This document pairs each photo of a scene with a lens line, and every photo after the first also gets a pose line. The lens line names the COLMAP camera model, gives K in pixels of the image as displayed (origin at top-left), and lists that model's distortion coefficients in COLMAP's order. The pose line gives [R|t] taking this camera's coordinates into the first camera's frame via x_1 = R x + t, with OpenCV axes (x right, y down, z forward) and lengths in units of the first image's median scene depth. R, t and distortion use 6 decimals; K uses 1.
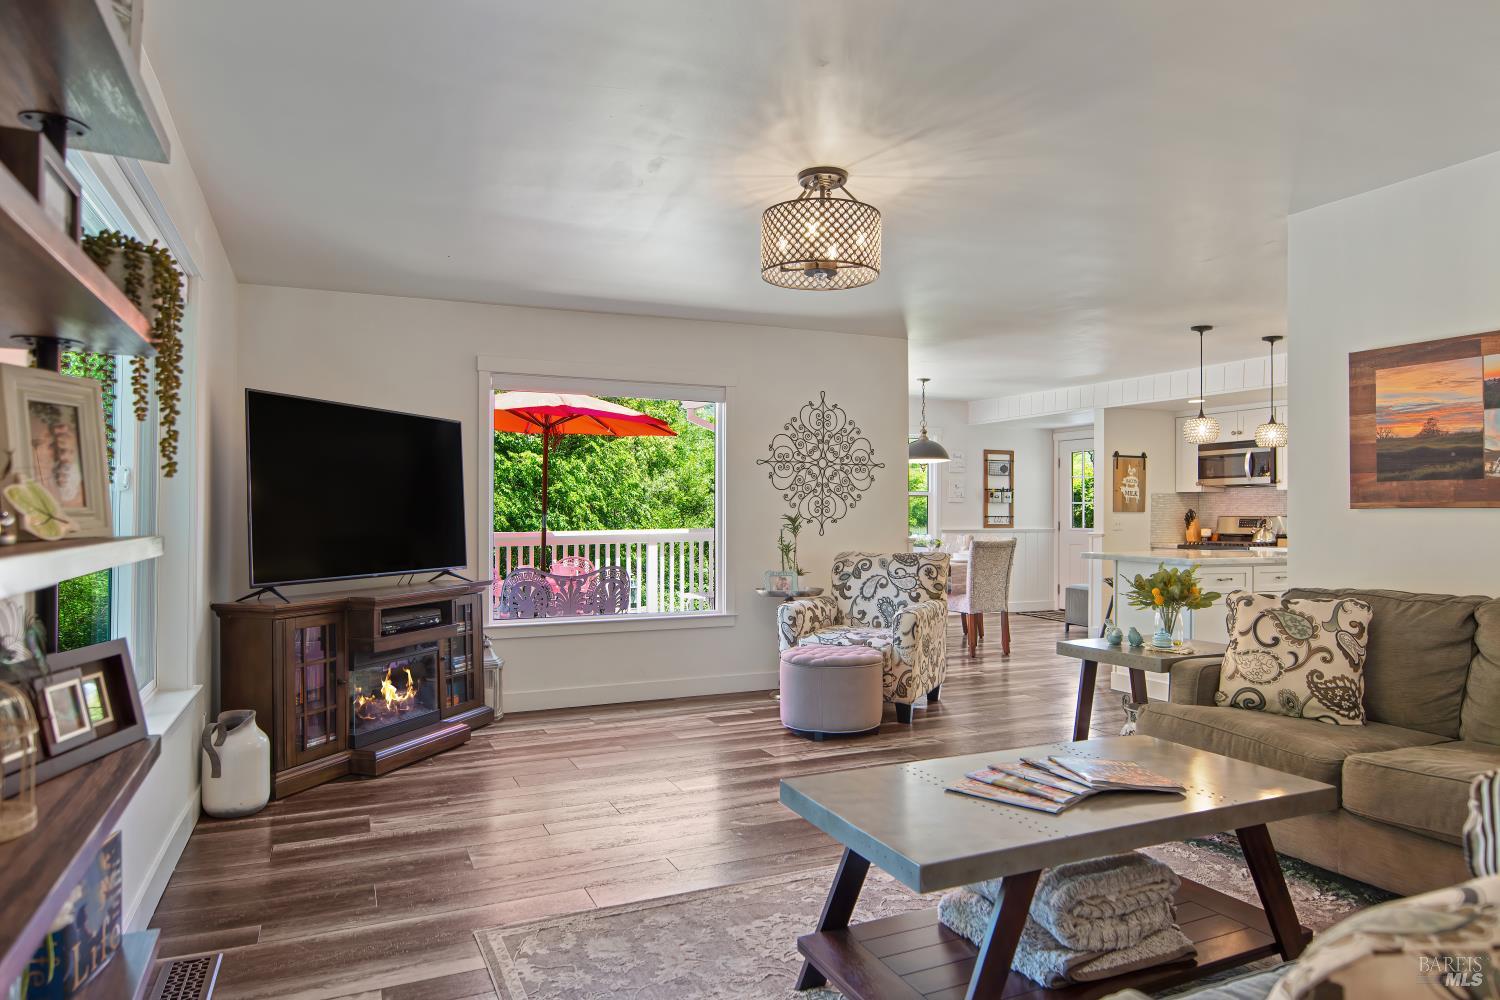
lens RADIAL K [[929.7, 0, 746.6], [0, 929.7, 505.3], [0, 0, 1]] dist [-0.029491, -0.001035]
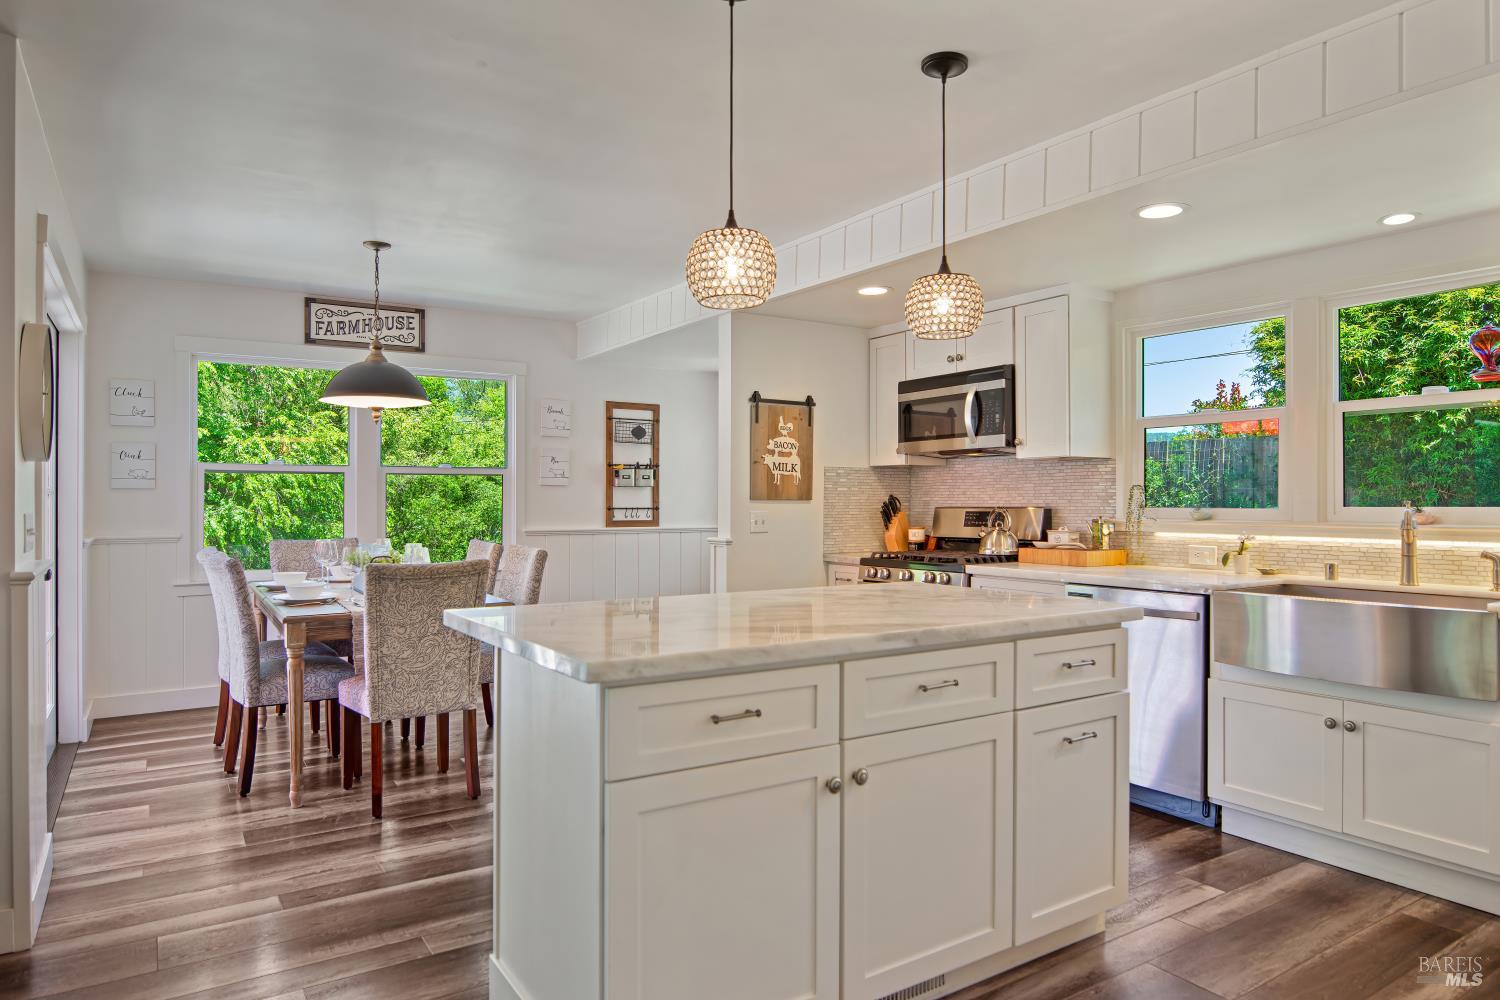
lens RADIAL K [[929.7, 0, 758.1], [0, 929.7, 493.4], [0, 0, 1]] dist [-0.029491, -0.001035]
pose [[0.987851, -0.003993, 0.155353, 0.259289], [0.004097, 0.999992, -0.000346, 0.002524], [-0.155350, 0.000978, 0.987859, 0.367474]]
